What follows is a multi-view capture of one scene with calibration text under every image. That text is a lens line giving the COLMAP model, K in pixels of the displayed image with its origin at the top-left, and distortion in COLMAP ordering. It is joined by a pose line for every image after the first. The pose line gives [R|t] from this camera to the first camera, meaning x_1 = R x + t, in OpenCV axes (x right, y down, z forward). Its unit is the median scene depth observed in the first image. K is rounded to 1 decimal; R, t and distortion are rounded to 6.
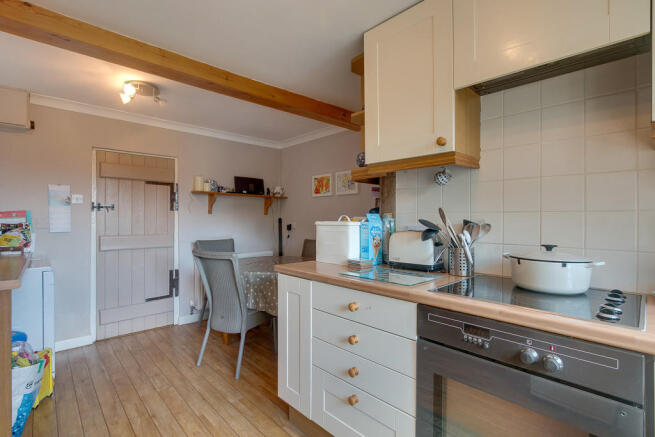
lens RADIAL K [[305.3, 0, 322.5], [0, 305.3, 218.3], [0, 0, 1]] dist [-0.011922, 0.001549]
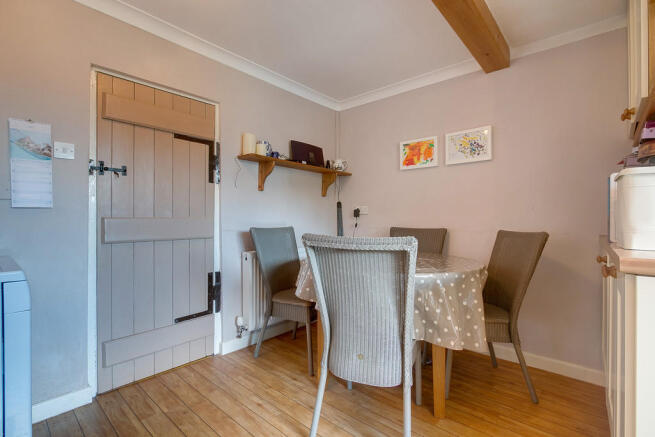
lens RADIAL K [[305.3, 0, 332.5], [0, 305.3, 219.0], [0, 0, 1]] dist [-0.011922, 0.001549]
pose [[0.994345, 0.001588, 0.106190, -0.301547], [-0.002313, 0.999975, 0.006699, 0.047849], [-0.106177, -0.006907, 0.994323, 0.312674]]
